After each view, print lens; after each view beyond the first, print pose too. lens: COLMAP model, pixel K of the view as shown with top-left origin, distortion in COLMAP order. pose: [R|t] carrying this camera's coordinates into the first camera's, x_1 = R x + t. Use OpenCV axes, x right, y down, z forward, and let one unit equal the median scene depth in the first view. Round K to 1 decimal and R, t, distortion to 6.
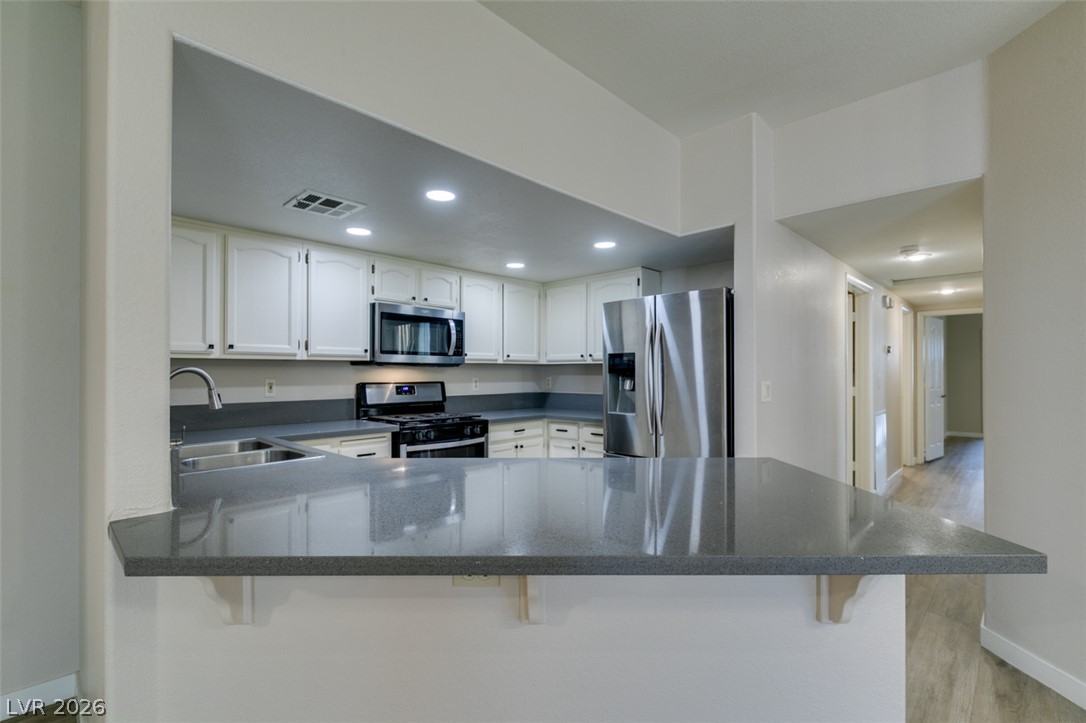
lens RADIAL K [[497.3, 0, 532.4], [0, 497.3, 369.1], [0, 0, 1]] dist [-0.008842, 0.000379]
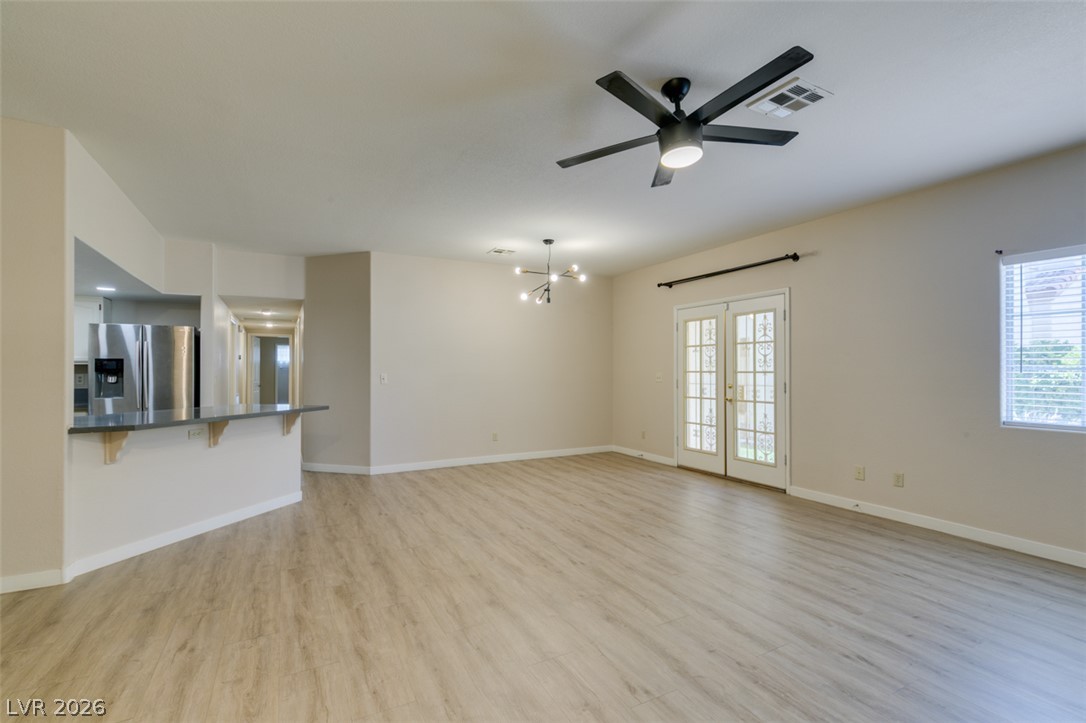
lens RADIAL K [[485.6, 0, 540.3], [0, 485.6, 367.0], [0, 0, 1]] dist [0.000666, -0.001004]
pose [[0.296280, 0.006588, 0.955078, -0.836734], [-0.004864, 0.999974, -0.005389, -0.004516], [-0.955089, -0.003048, 0.296304, -0.693588]]
